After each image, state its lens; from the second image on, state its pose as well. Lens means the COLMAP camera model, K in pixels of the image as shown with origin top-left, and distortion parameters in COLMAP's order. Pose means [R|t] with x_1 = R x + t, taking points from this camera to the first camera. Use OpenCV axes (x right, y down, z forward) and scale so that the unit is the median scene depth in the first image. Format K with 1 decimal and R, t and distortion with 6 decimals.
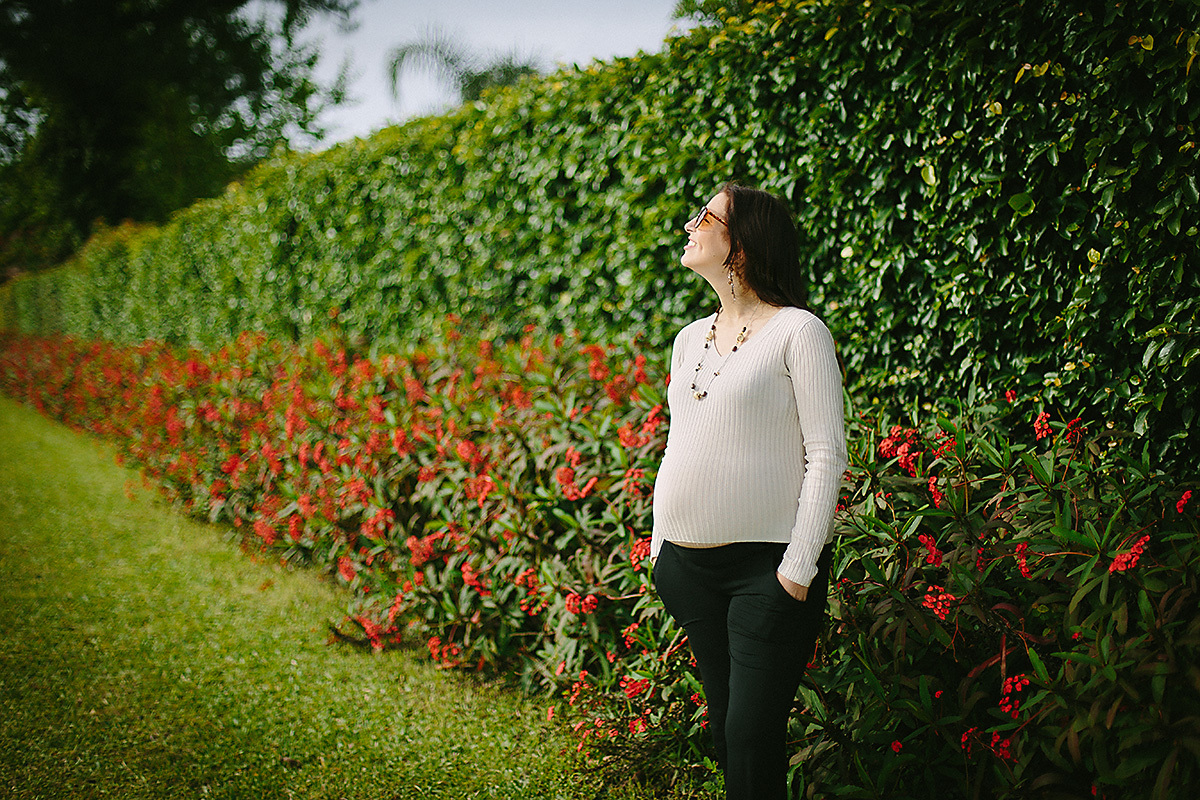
lens RADIAL K [[1736.2, 0, 600.0], [0, 1736.2, 400.0], [0, 0, 1]] dist [0.015671, -0.103678]
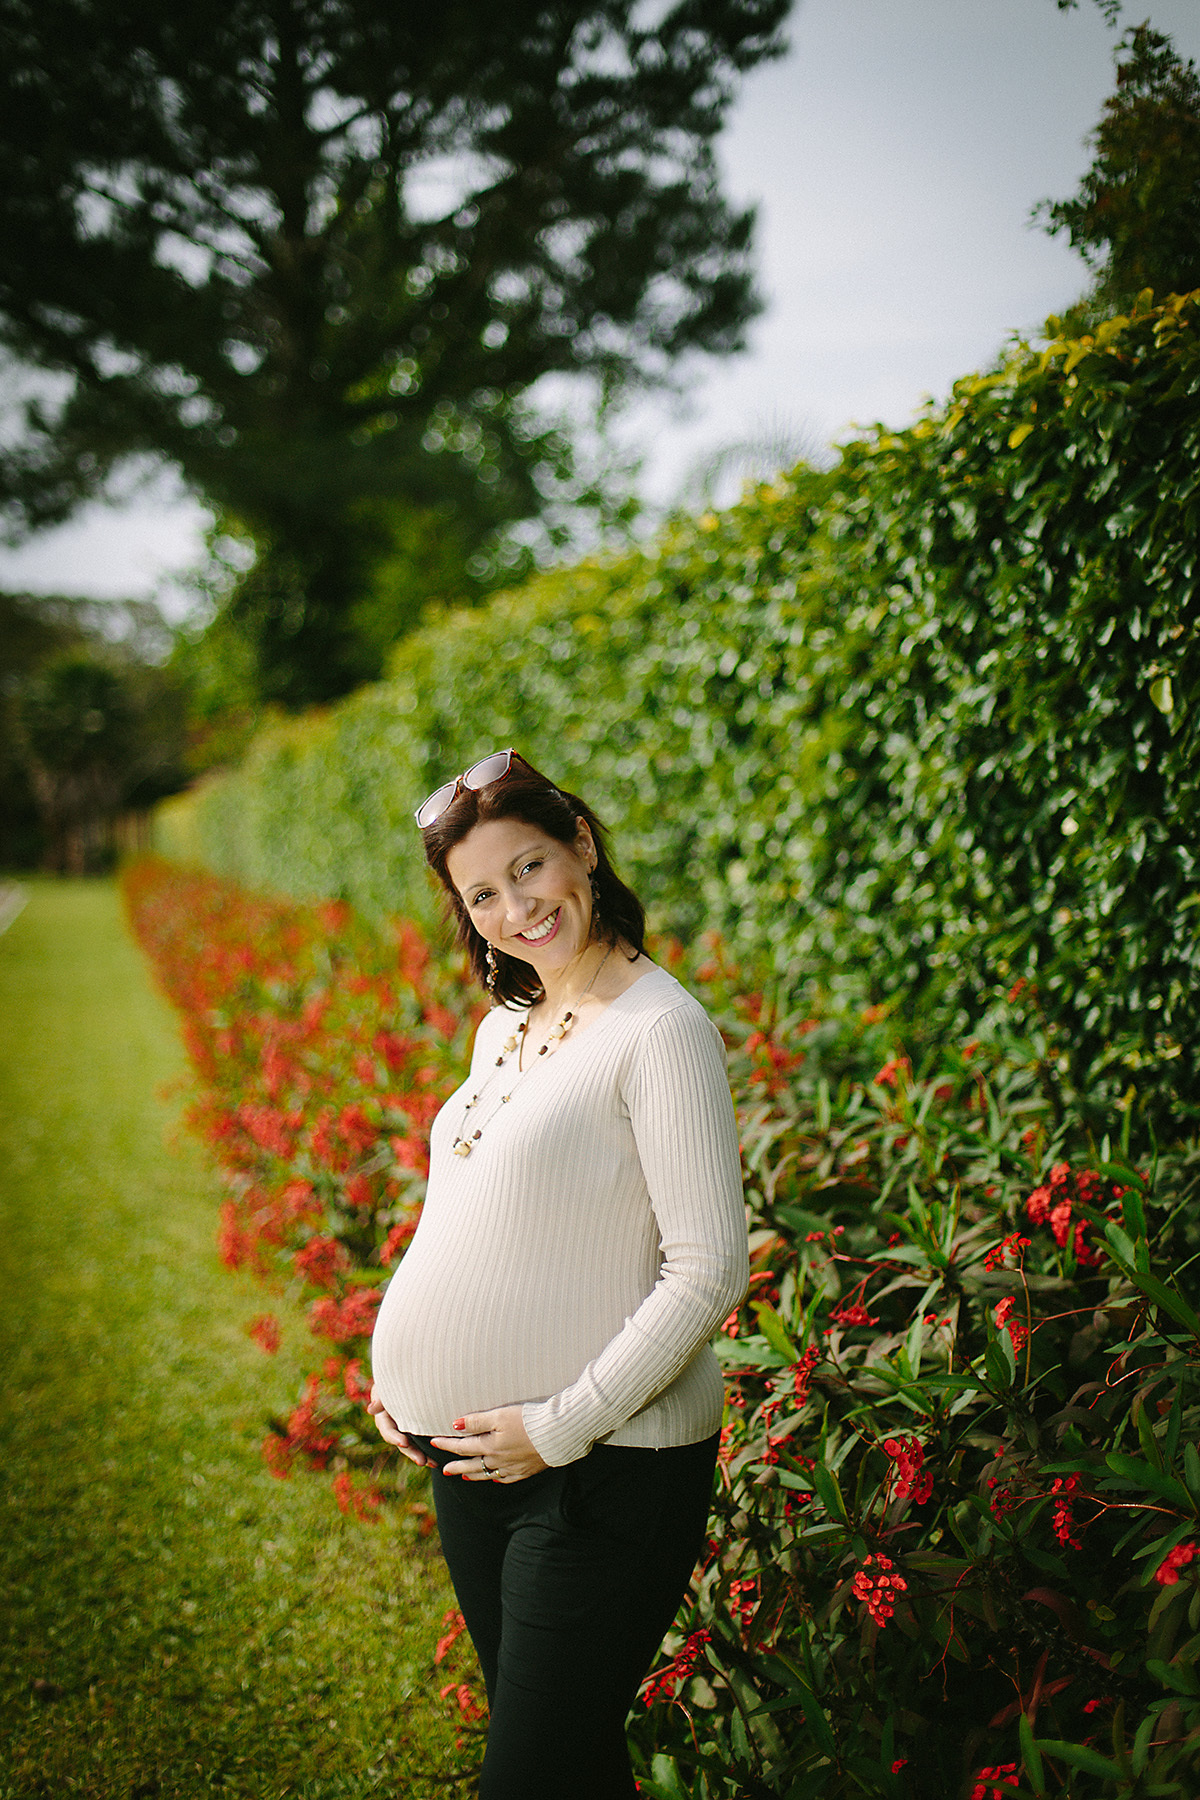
lens RADIAL K [[2604.4, 0, 600.0], [0, 2604.4, 900.0], [0, 0, 1]] dist [0.015671, -0.103678]
pose [[0.979557, 0.016475, -0.200491, 0.160090], [-0.021557, 0.999499, -0.023190, -0.037756], [0.200008, 0.027037, 0.979421, 0.151151]]
